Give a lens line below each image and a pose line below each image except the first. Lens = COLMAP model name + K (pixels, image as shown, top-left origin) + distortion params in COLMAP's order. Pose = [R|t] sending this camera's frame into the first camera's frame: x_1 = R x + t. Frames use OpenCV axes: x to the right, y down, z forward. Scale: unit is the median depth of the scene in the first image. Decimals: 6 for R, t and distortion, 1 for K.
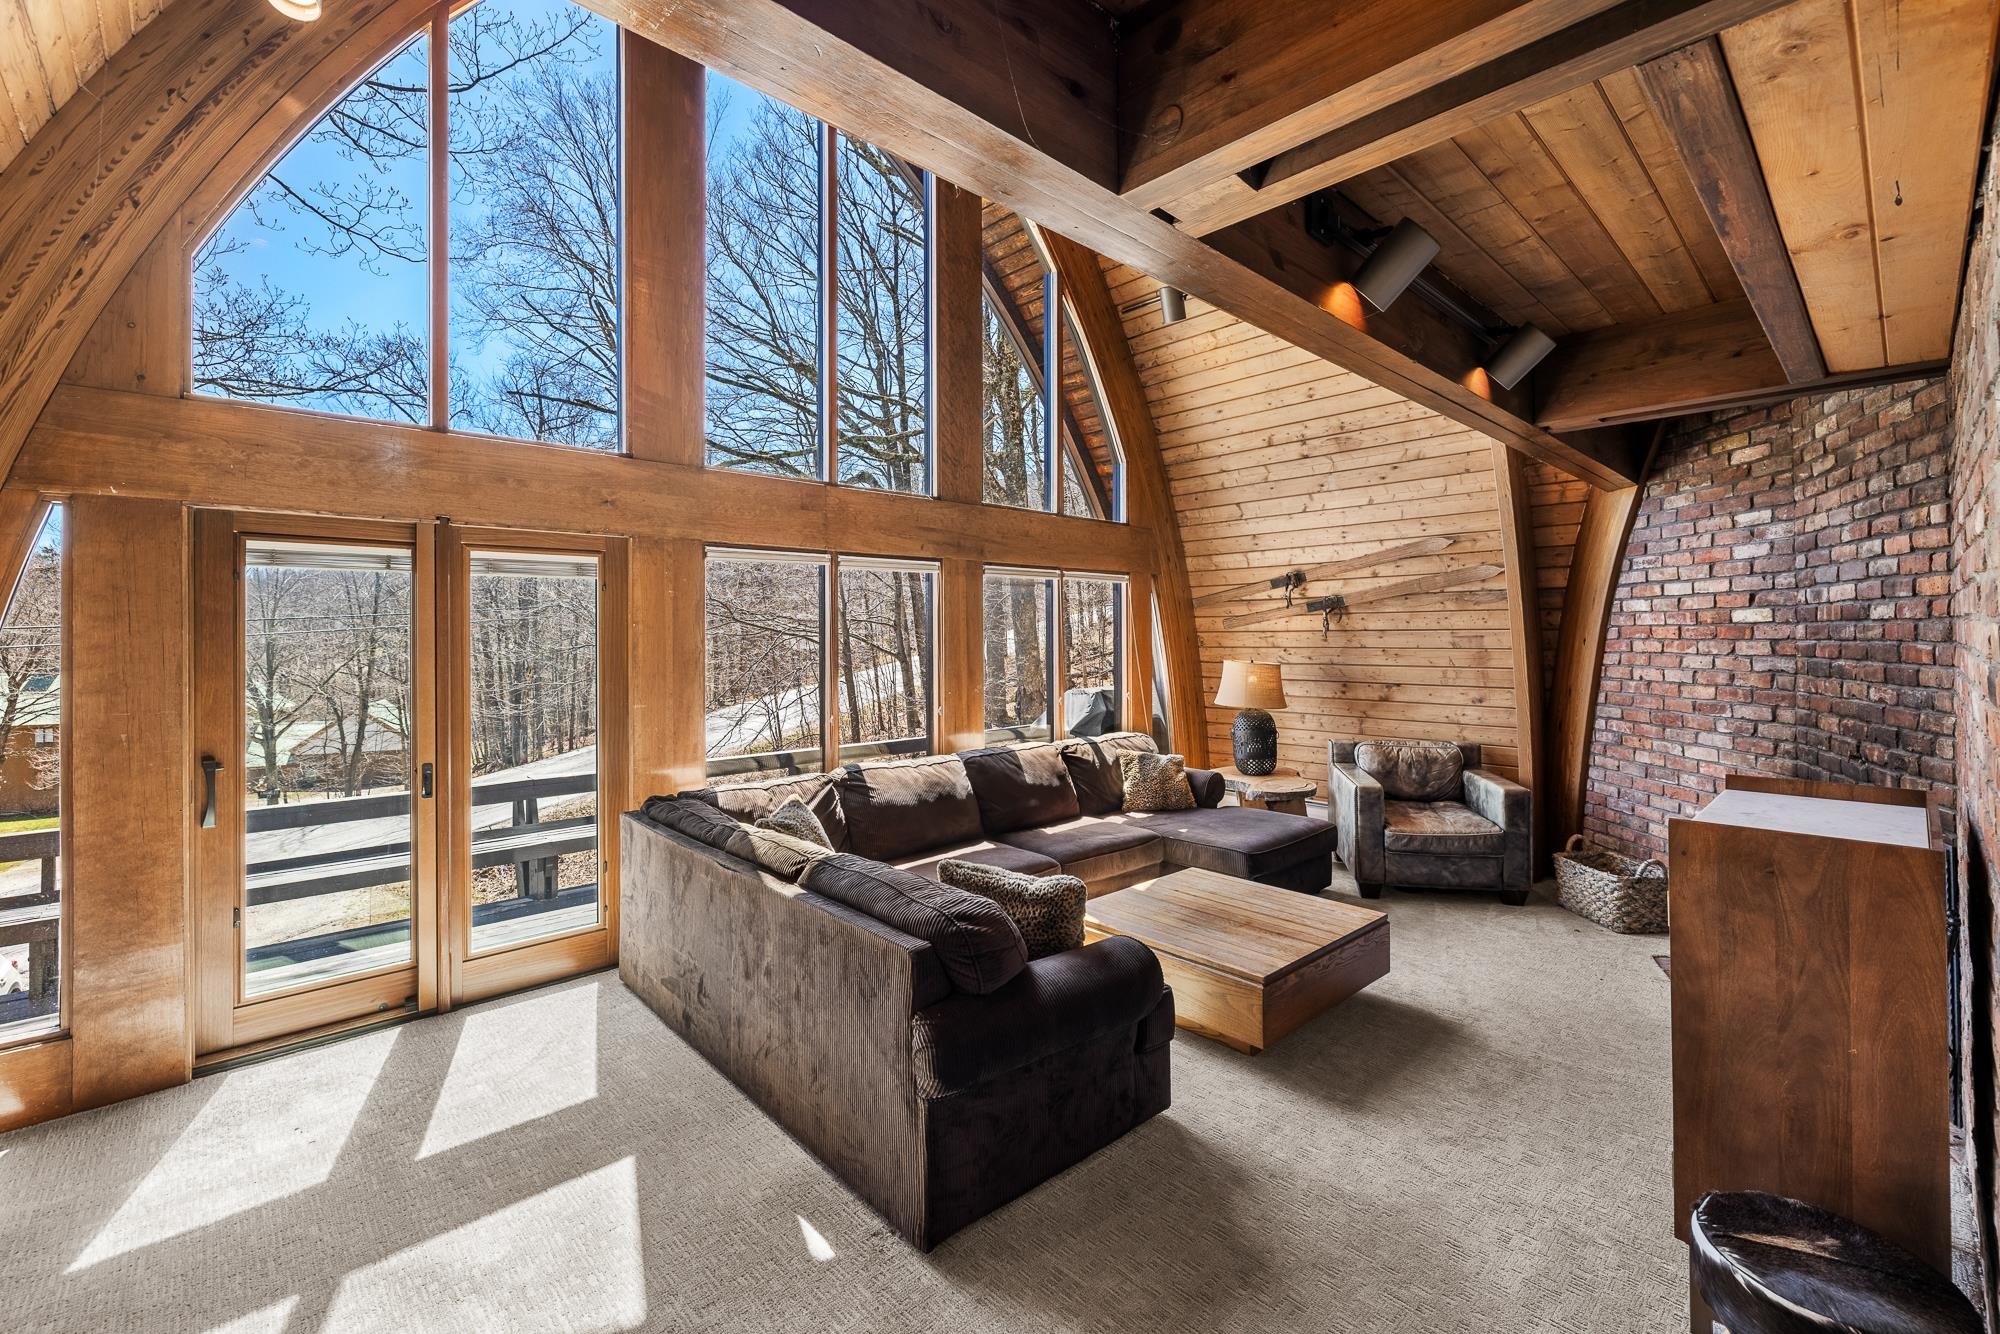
lens RADIAL K [[850.6, 0, 1016.4], [0, 850.6, 640.4], [0, 0, 1]] dist [-0.000191, -0.000973]
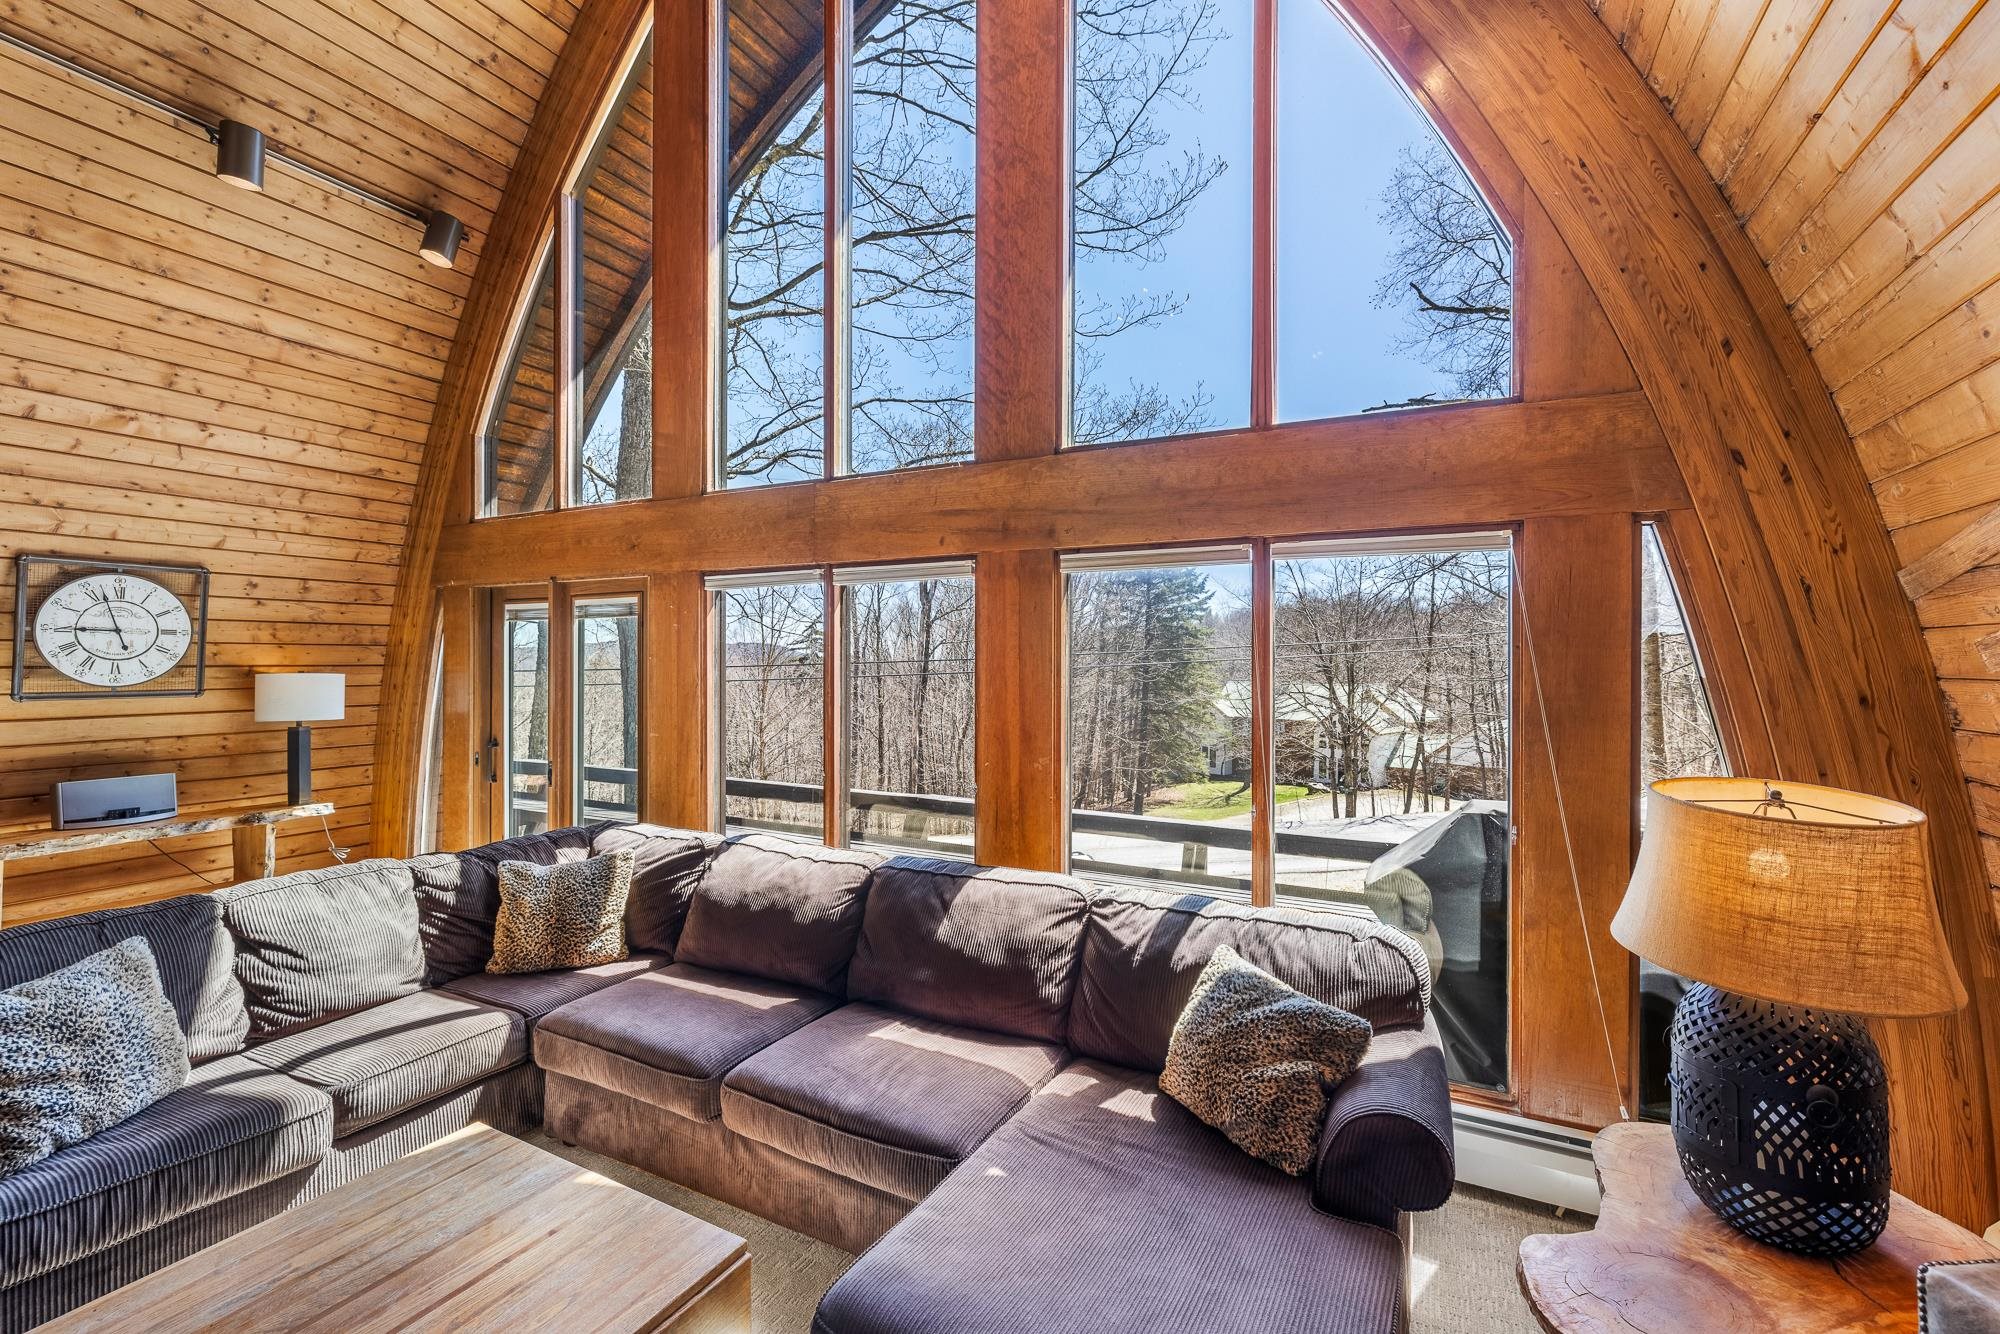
lens RADIAL K [[850.6, 0, 1016.4], [0, 850.6, 640.4], [0, 0, 1]] dist [-0.000191, -0.000973]
pose [[0.322836, 0.000276, -0.946455, 0.685757], [-0.001973, 0.999998, -0.000381, -0.039530], [0.946453, 0.001990, 0.322836, 1.057354]]
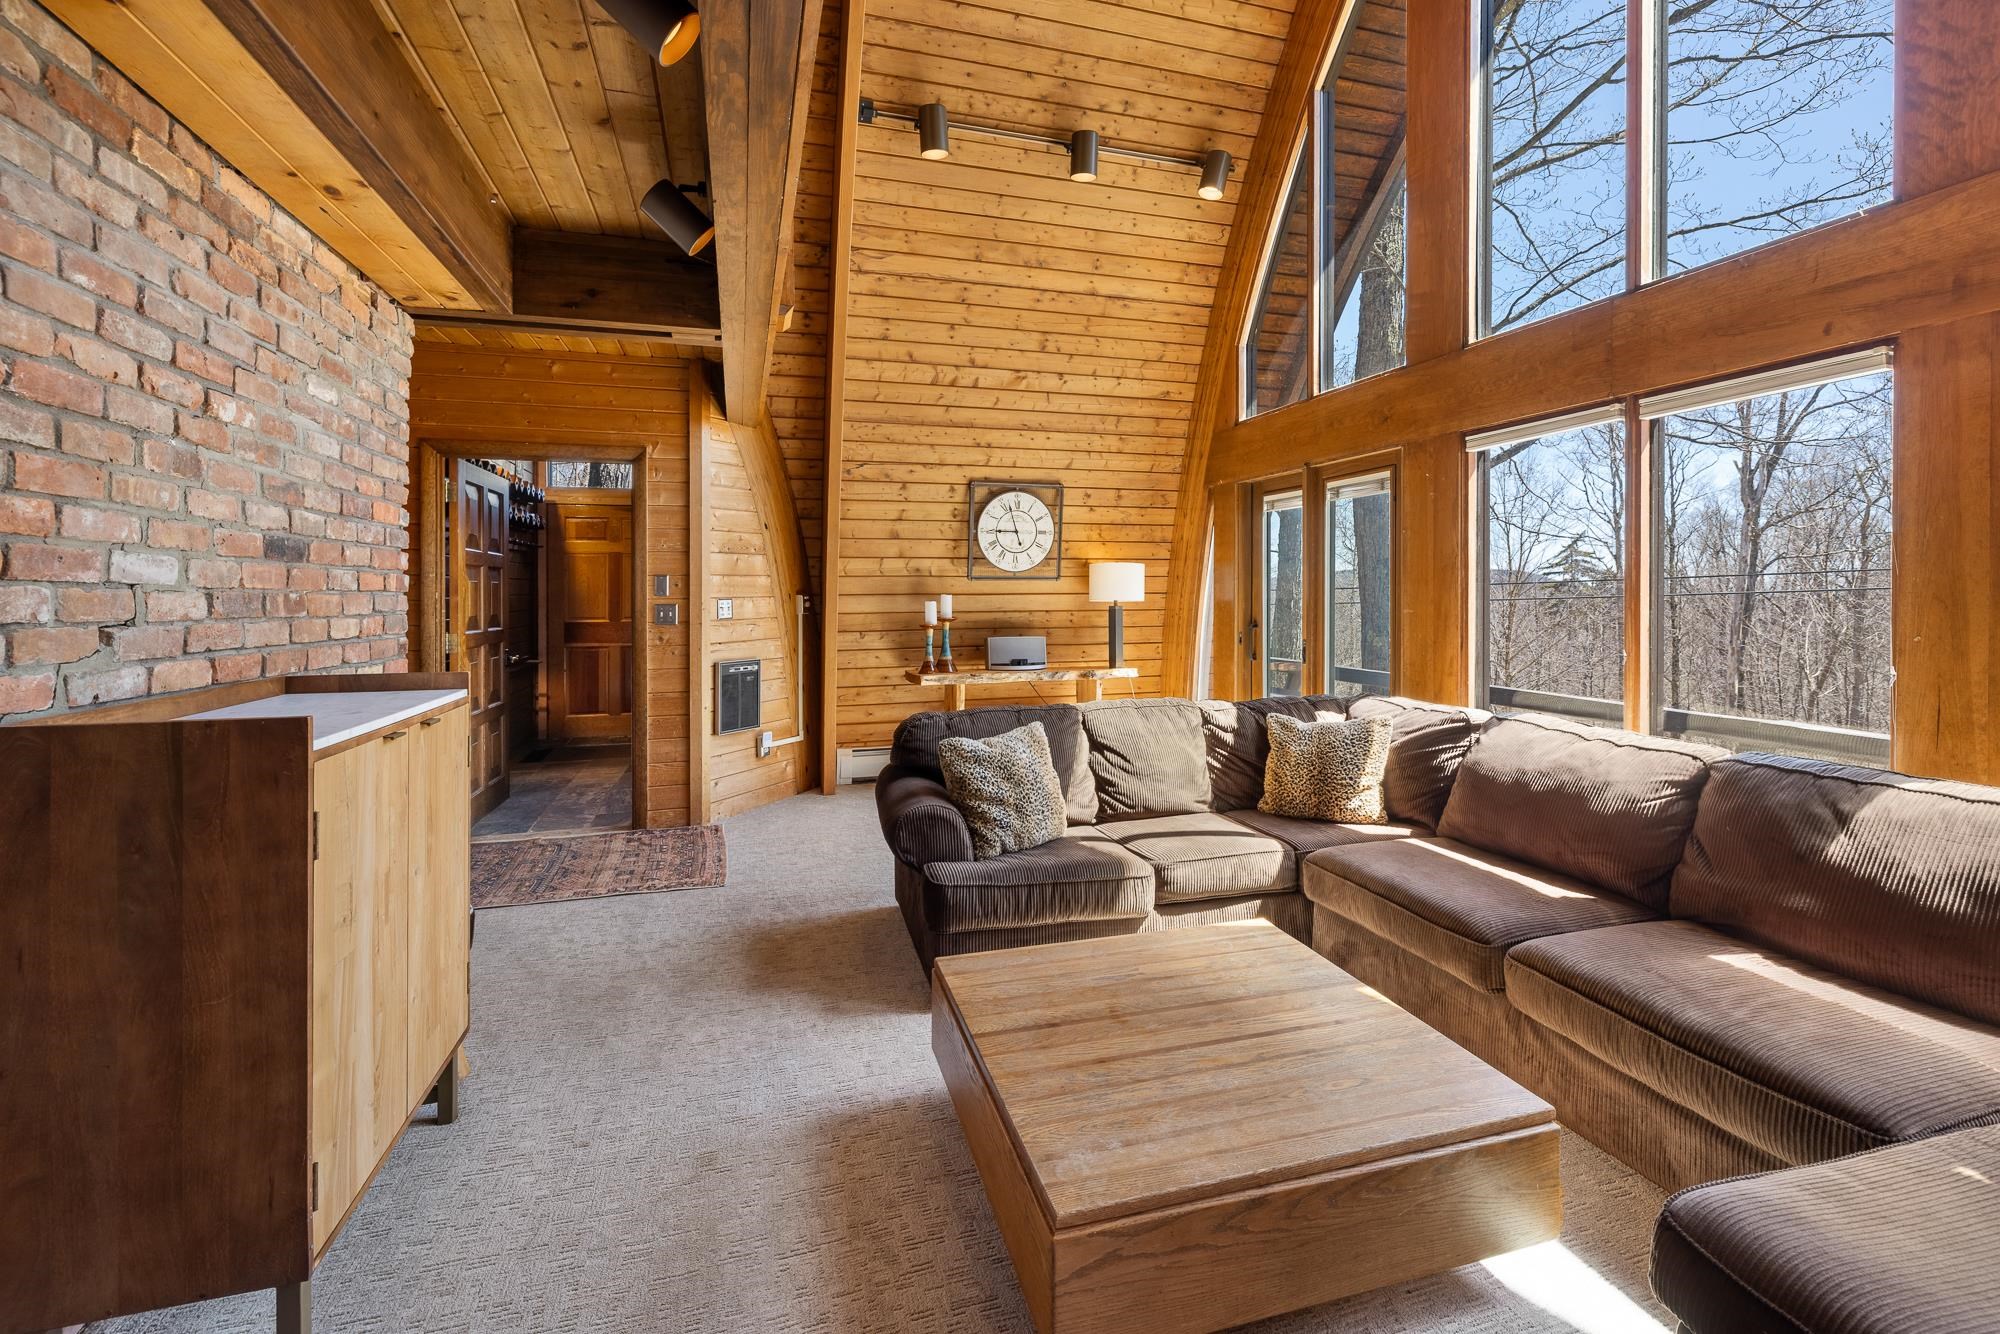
lens RADIAL K [[865.4, 0, 999.9], [0, 865.4, 589.0], [0, 0, 1]] dist [-0.002098, -0.000849]
pose [[-0.465060, 0.008027, -0.885243, 0.688318], [0.002900, 0.999967, 0.007544, 0.041957], [0.885274, 0.000941, -0.465068, 1.022257]]
